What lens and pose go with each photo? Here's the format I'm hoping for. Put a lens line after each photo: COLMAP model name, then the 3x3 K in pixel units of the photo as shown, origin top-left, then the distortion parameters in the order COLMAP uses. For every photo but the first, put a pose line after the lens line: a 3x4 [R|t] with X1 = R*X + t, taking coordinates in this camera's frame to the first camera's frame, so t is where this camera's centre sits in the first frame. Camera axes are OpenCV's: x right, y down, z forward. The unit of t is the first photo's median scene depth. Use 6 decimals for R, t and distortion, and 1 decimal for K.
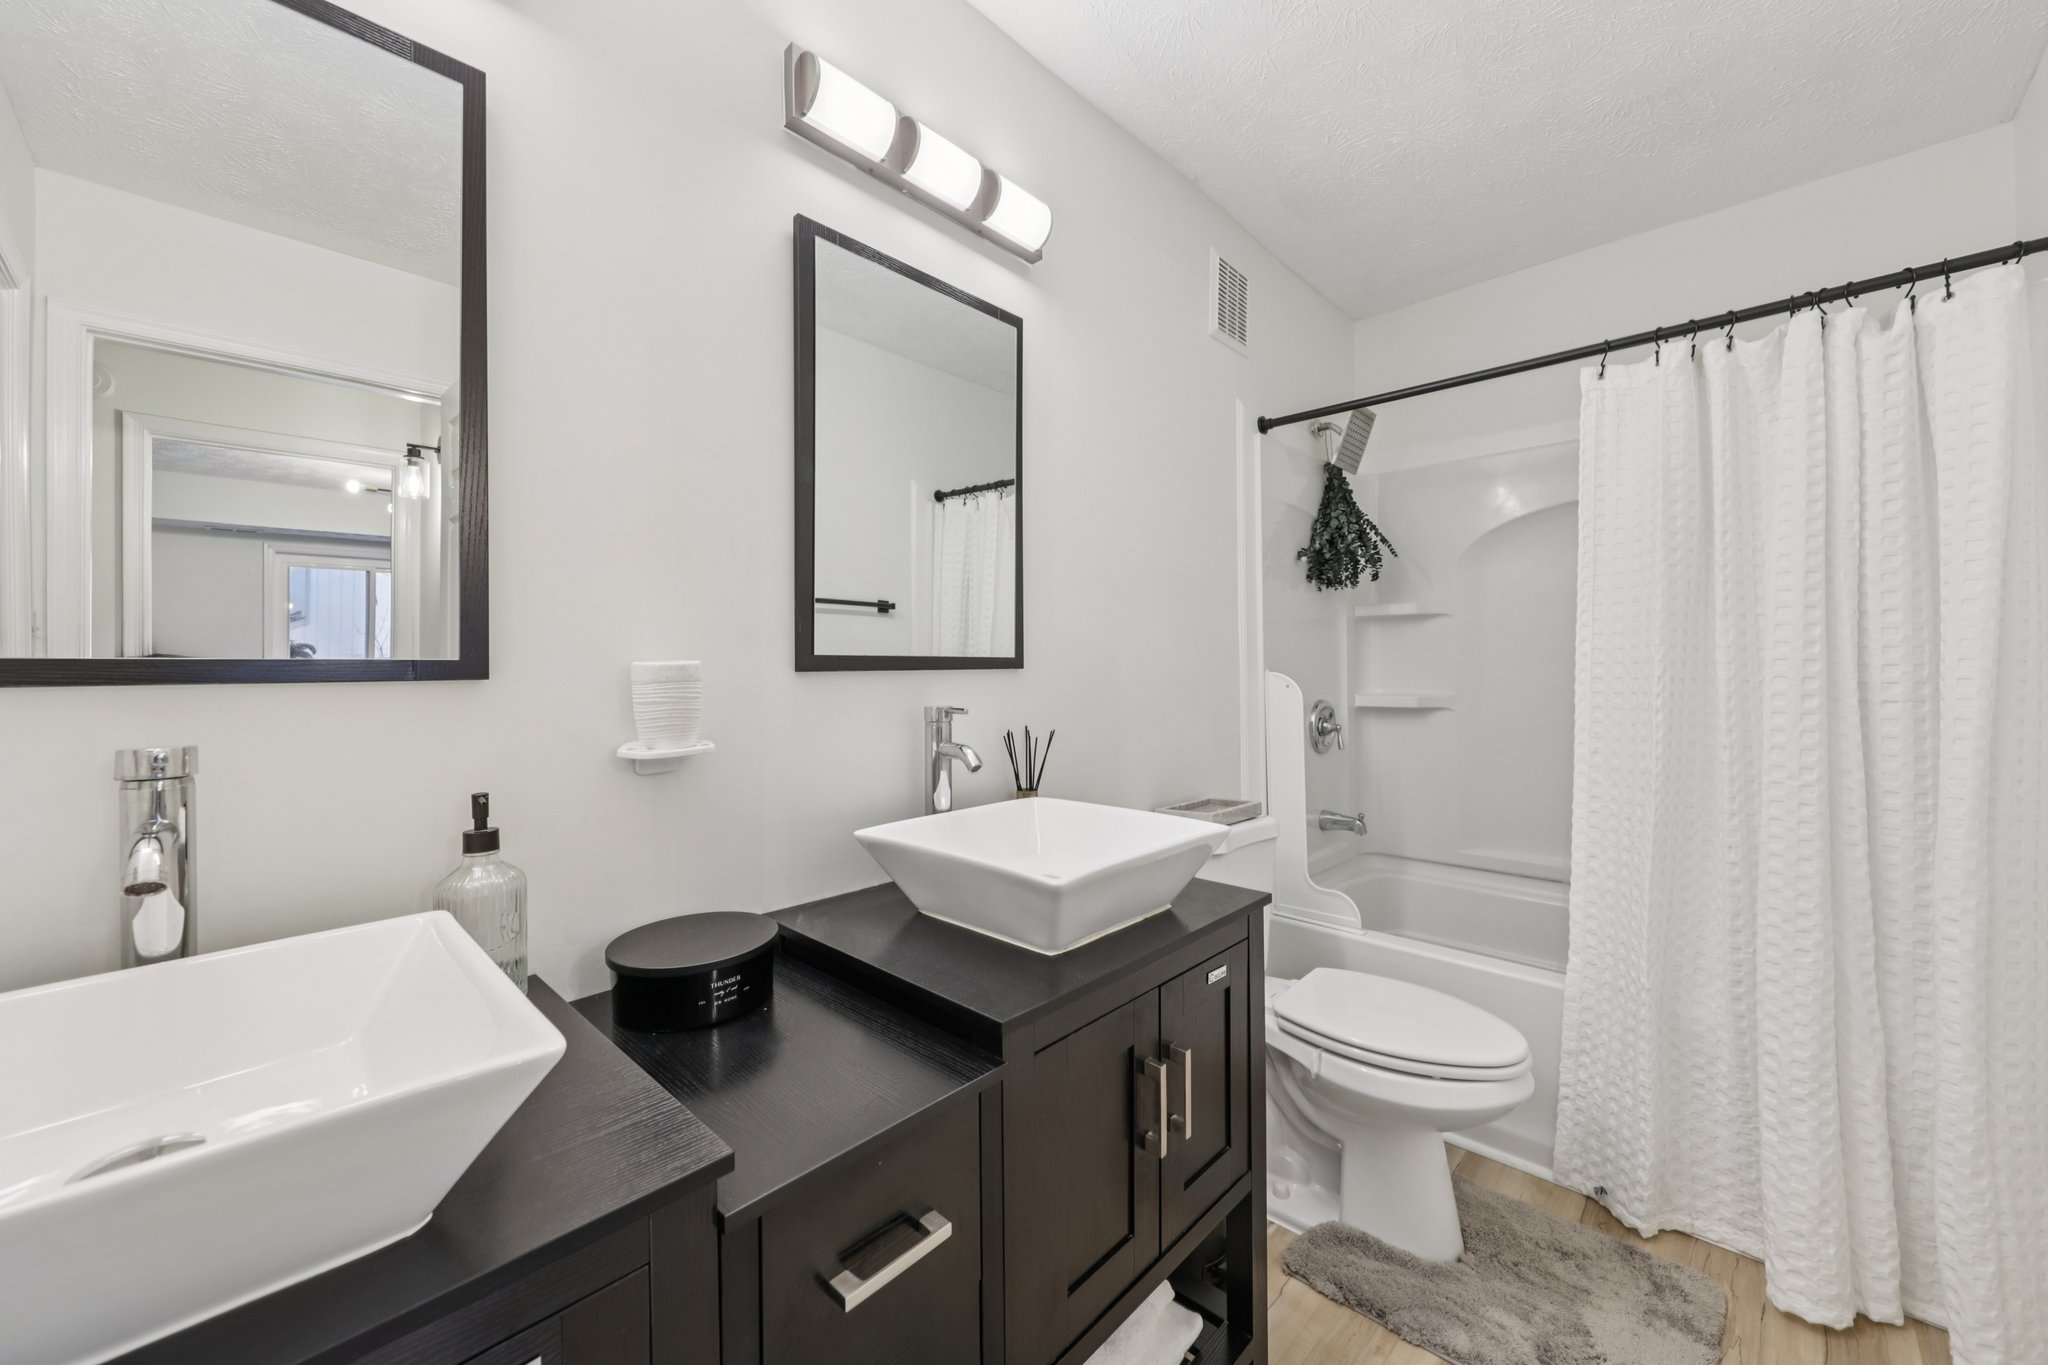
lens RADIAL K [[766.4, 0, 1016.7], [0, 766.4, 666.2], [0, 0, 1]] dist [0.001689, -0.004542]
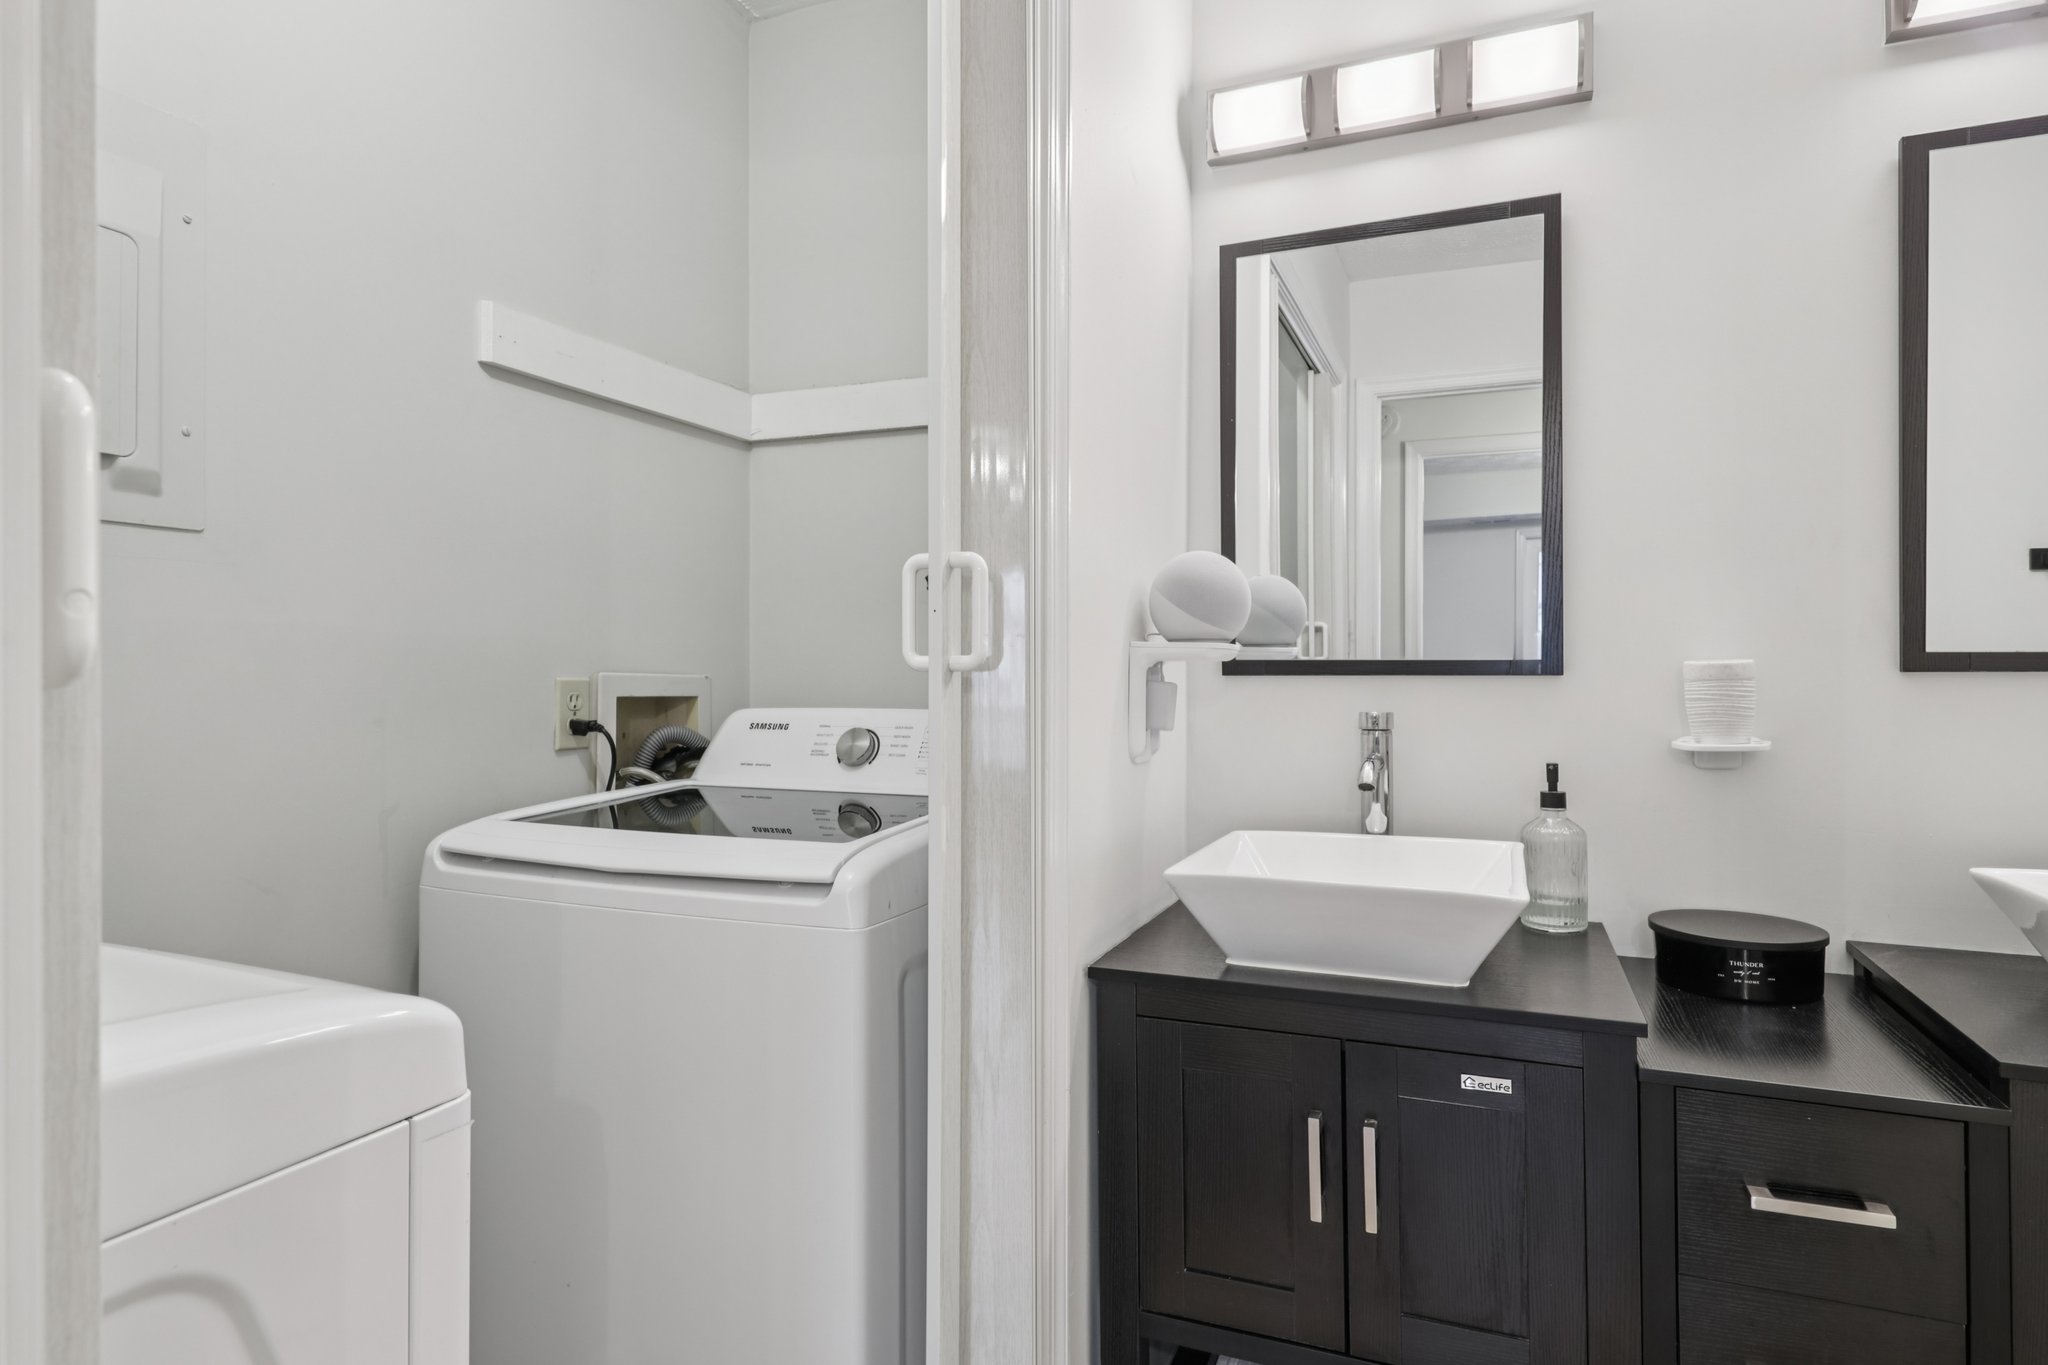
lens RADIAL K [[1142.5, 0, 1010.0], [0, 1142.5, 659.0], [0, 0, 1]] dist [0.010777, -0.006864]
pose [[0.348192, -0.003341, -0.937417, 0.439898], [-0.001459, 0.999991, -0.004106, -0.000391], [0.937422, 0.002798, 0.348184, -0.295063]]
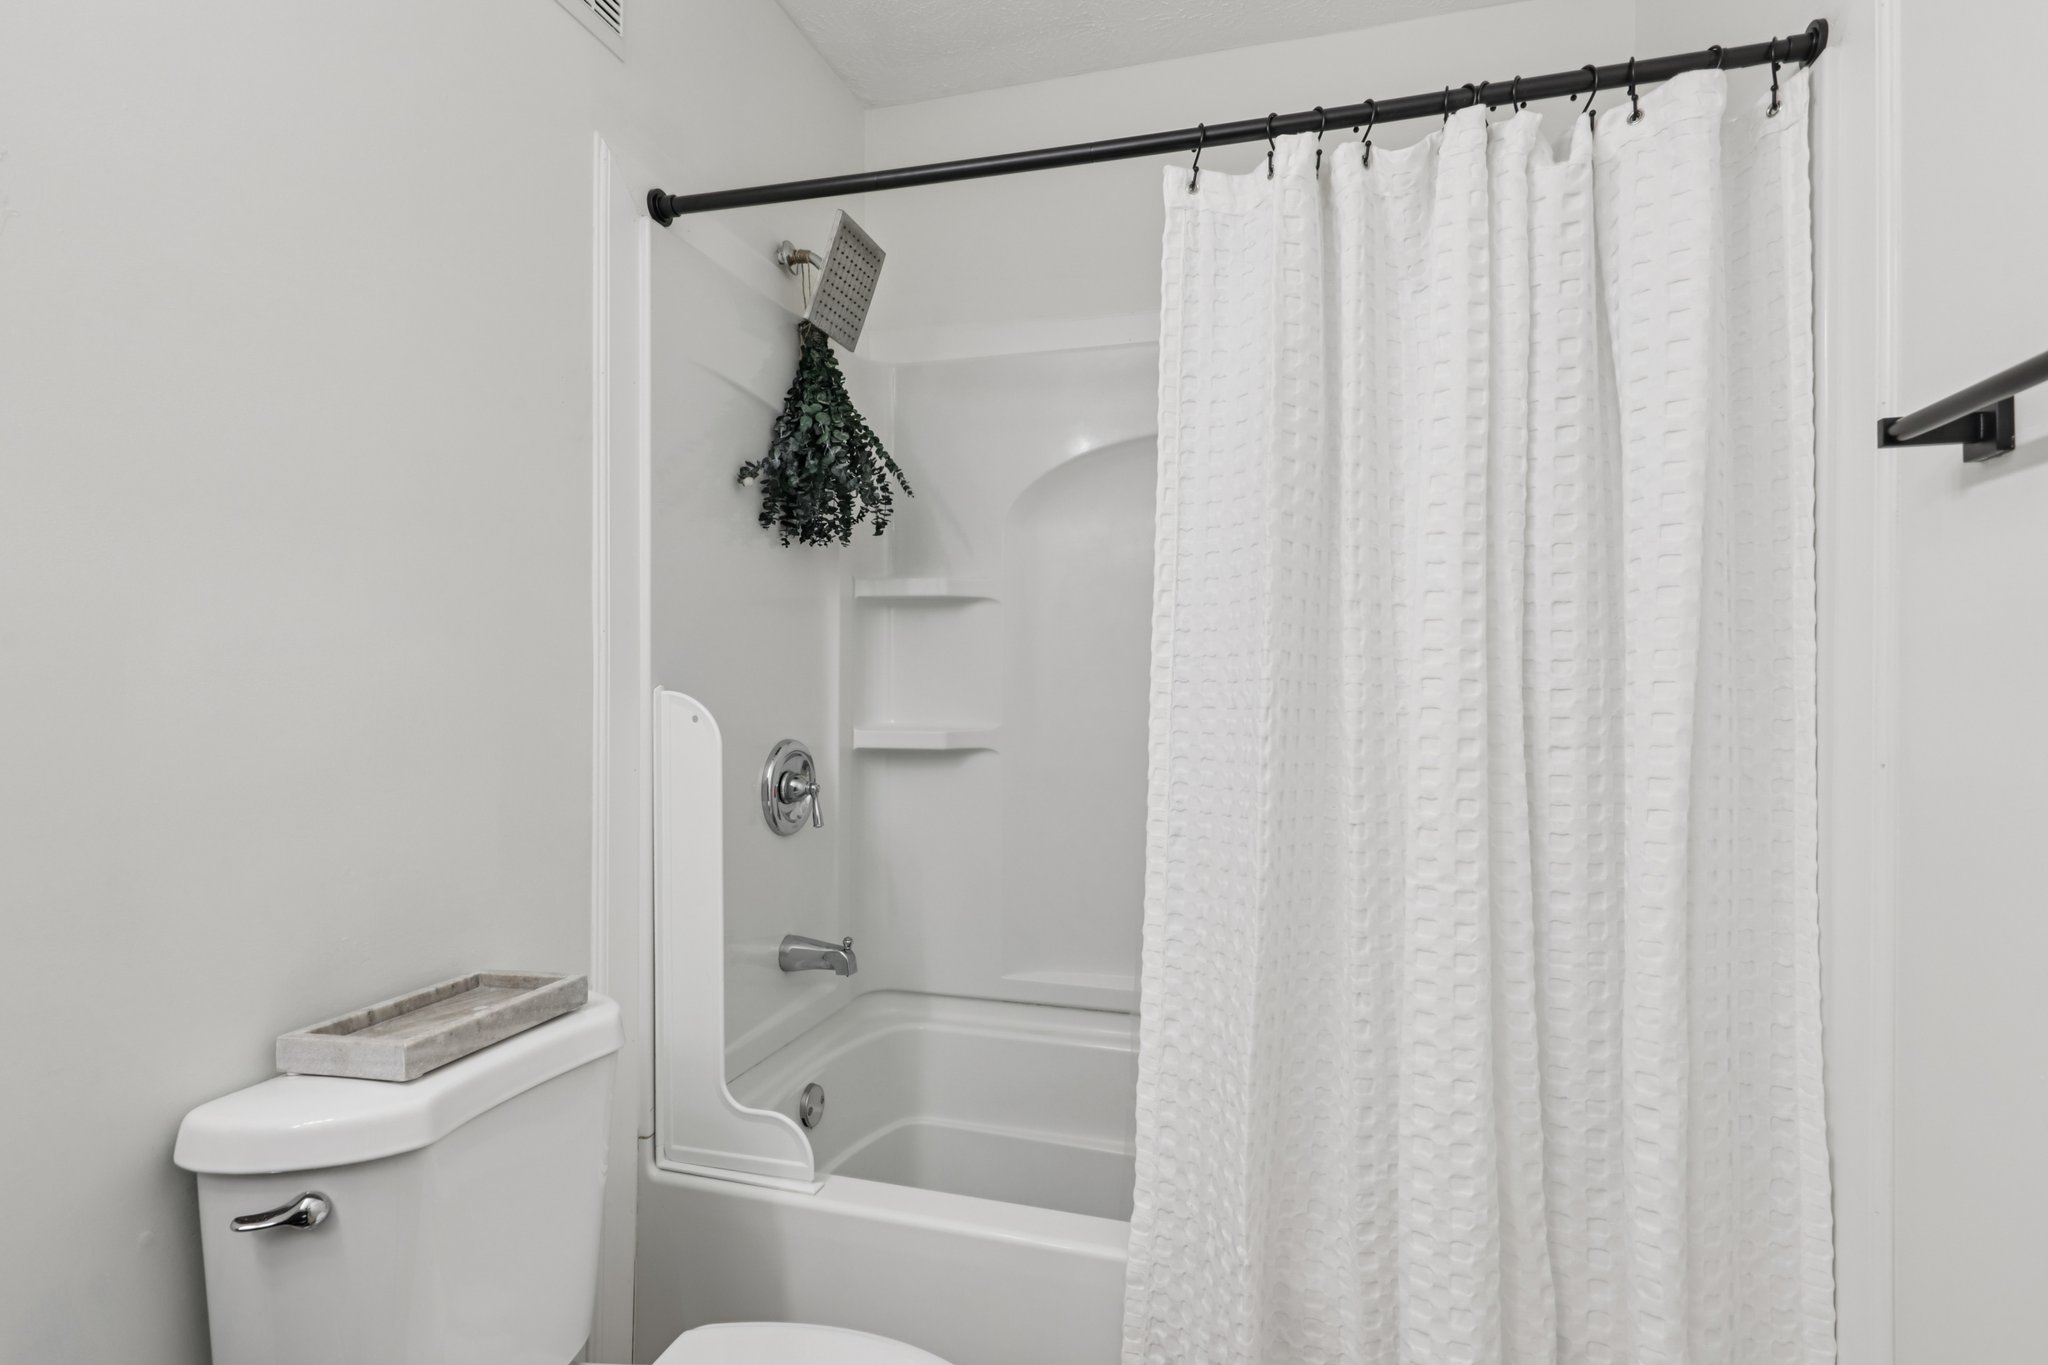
lens RADIAL K [[1038.6, 0, 1024.0], [0, 1038.6, 676.0], [0, 0, 1]] dist [0.001139, -0.000213]
pose [[0.882076, 0.013318, 0.470919, 0.327200], [-0.012839, 0.999909, -0.004229, -0.003096], [-0.470932, -0.002316, 0.882166, 0.419913]]
